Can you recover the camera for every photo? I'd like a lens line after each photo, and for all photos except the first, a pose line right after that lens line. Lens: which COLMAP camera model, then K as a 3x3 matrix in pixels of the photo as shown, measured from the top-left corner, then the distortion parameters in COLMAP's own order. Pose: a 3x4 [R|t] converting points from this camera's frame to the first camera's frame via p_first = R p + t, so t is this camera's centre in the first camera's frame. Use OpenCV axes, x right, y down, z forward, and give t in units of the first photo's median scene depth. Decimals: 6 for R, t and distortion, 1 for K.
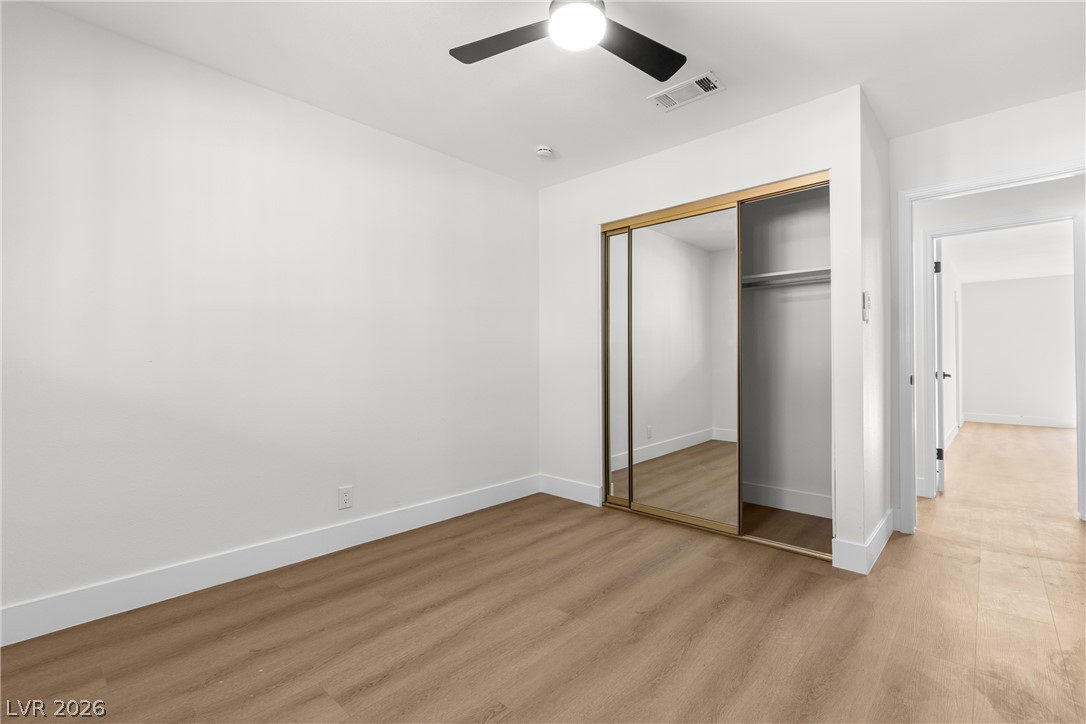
lens RADIAL K [[492.6, 0, 543.0], [0, 492.6, 362.0], [0, 0, 1]] dist [0.000312, 0.000013]
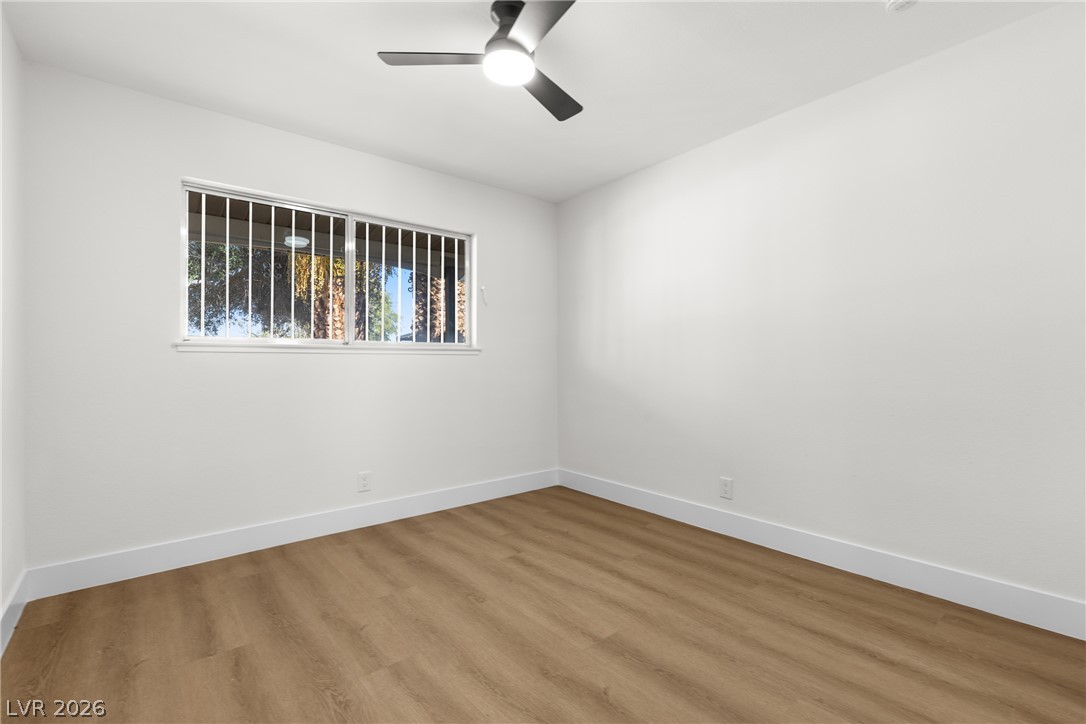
lens RADIAL K [[492.6, 0, 543.0], [0, 492.6, 362.0], [0, 0, 1]] dist [0.000312, 0.000013]
pose [[-0.139071, 0.006114, -0.990264, 0.895523], [0.002283, 0.999980, 0.005854, -0.010924], [0.990280, -0.001447, -0.139082, 0.930067]]
